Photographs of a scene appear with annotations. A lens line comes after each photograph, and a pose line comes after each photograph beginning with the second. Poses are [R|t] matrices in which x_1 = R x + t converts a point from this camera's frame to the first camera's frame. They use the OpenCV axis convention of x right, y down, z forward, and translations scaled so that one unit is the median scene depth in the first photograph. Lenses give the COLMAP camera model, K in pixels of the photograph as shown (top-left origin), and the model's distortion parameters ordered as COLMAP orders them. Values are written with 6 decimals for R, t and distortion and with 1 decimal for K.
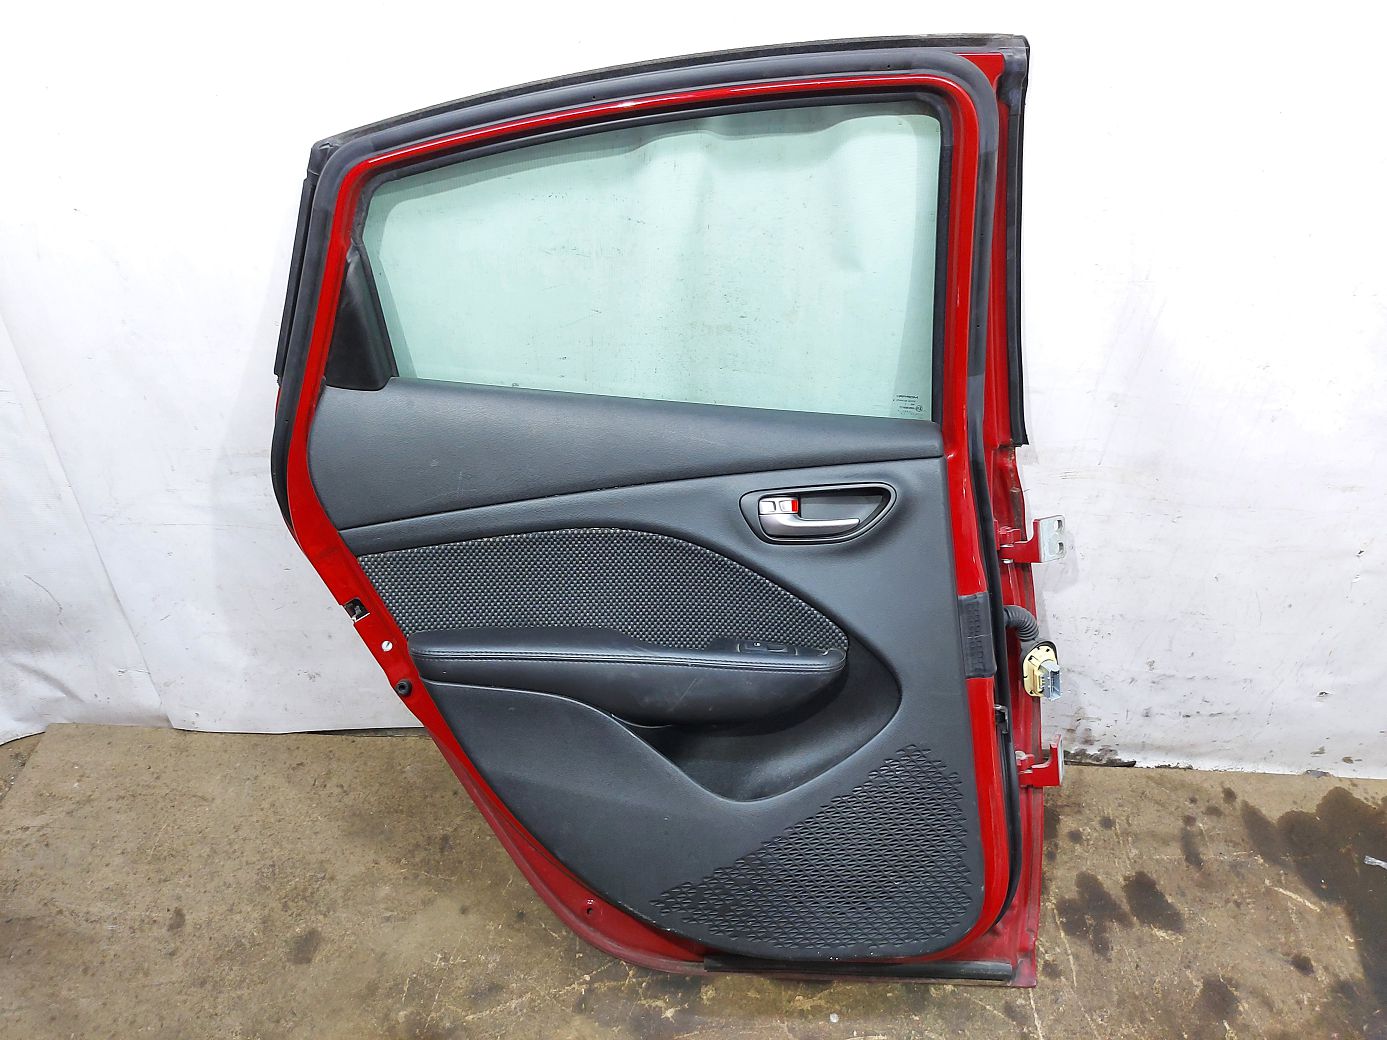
lens RADIAL K [[1007.3, 0, 696.8], [0, 1007.3, 552.9], [0, 0, 1]] dist [0.066137, -0.076387]
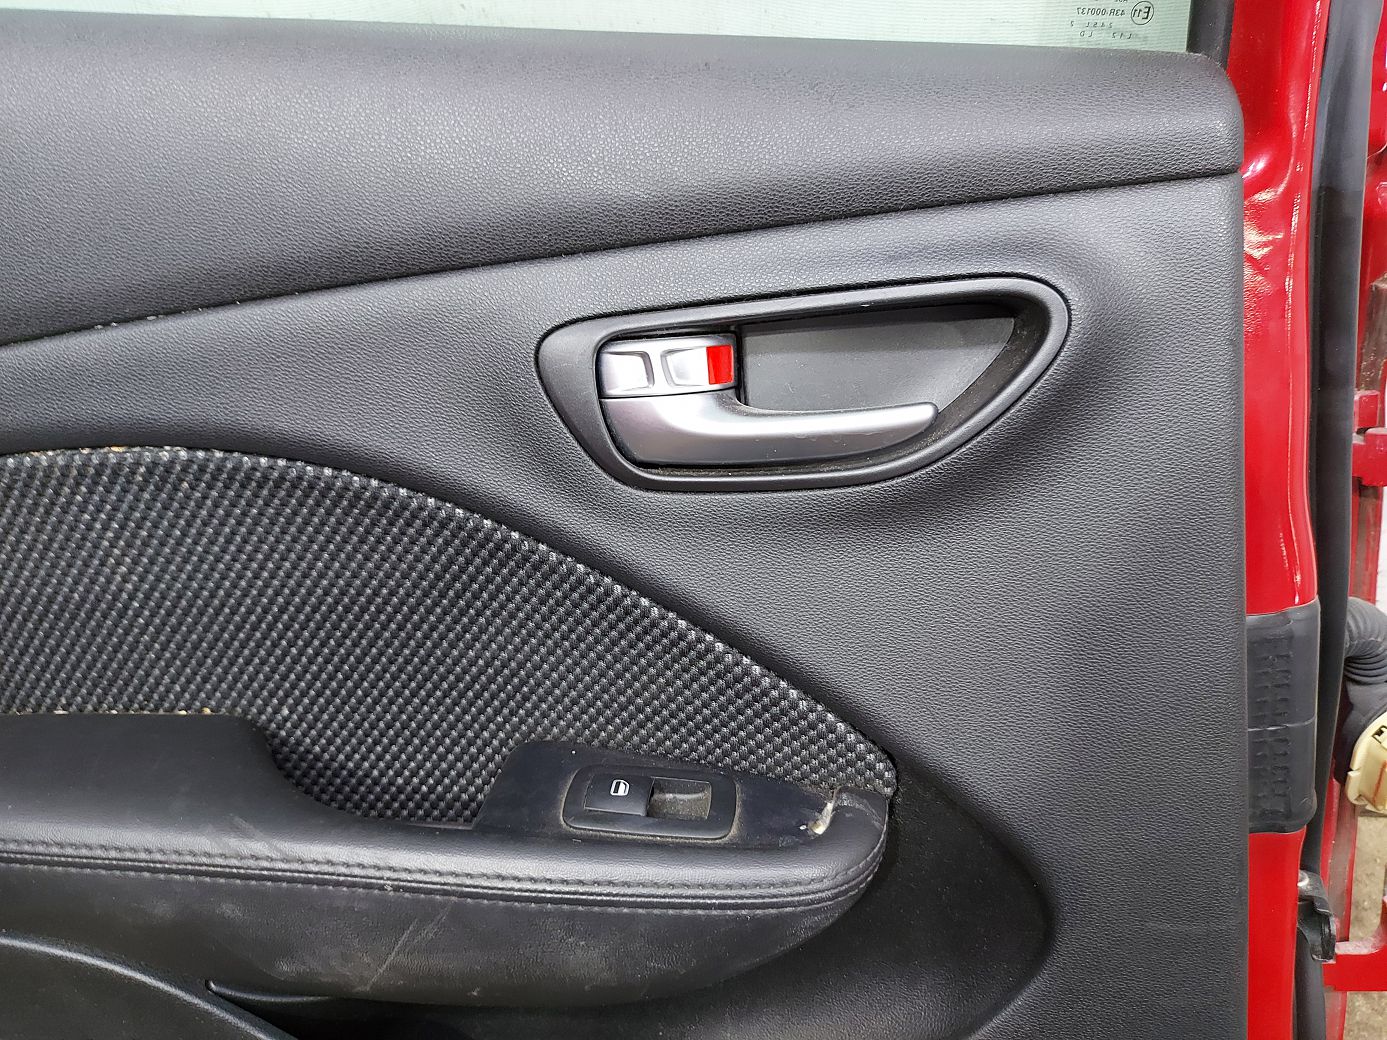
lens RADIAL K [[1007.3, 0, 696.8], [0, 1007.3, 552.9], [0, 0, 1]] dist [0.066137, -0.076387]
pose [[0.997685, -0.016059, -0.066089, 0.109800], [0.028150, 0.982087, 0.186312, -0.048000], [0.061913, -0.187741, 0.980265, 0.694536]]
